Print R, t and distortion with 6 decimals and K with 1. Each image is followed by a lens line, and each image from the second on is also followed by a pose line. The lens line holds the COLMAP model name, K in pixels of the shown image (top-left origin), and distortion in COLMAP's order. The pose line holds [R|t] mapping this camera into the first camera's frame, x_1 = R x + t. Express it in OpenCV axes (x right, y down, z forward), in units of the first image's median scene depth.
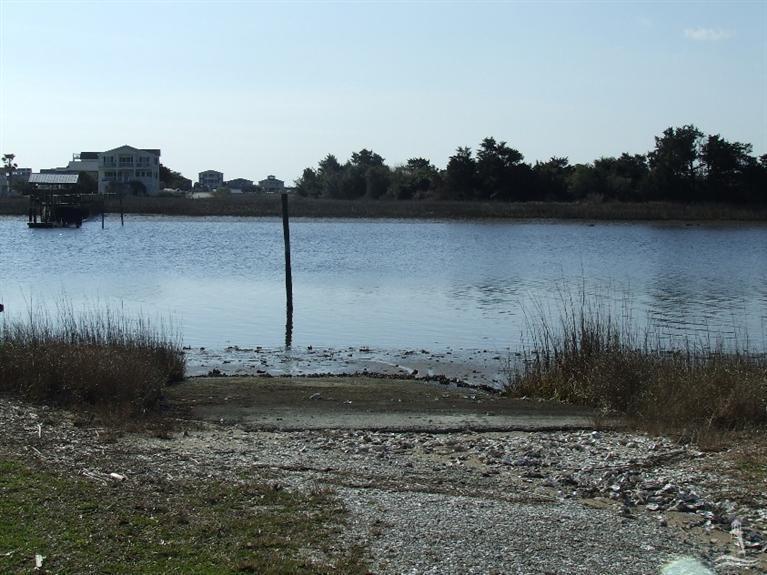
lens RADIAL K [[1316.0, 0, 383.7], [0, 1316.0, 287.2], [0, 0, 1]] dist [0.024762, 0.000000]
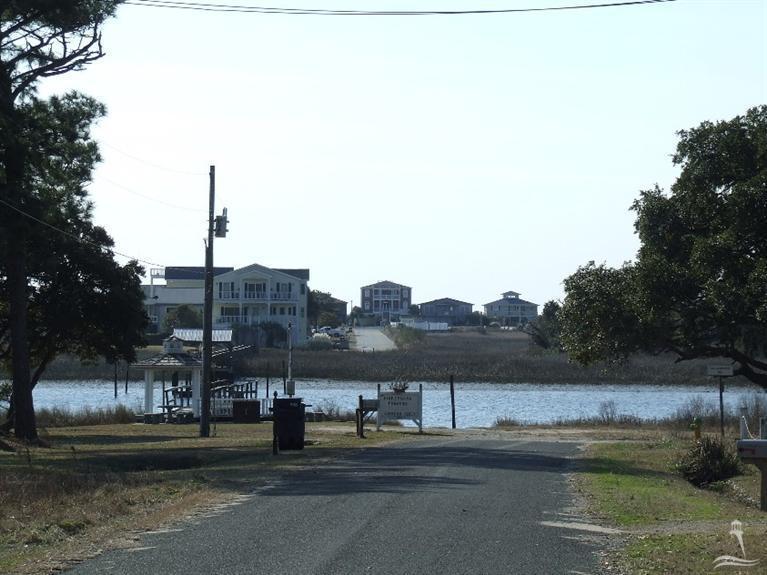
lens RADIAL K [[3313.8, 0, 383.8], [0, 3313.8, 287.7], [0, 0, 1]] dist [0.169512, 0.000000]
pose [[0.991713, -0.001641, -0.128461, 0.025106], [-0.008614, 0.996818, -0.079239, 0.010138], [0.128183, 0.079689, 0.988544, -0.210232]]
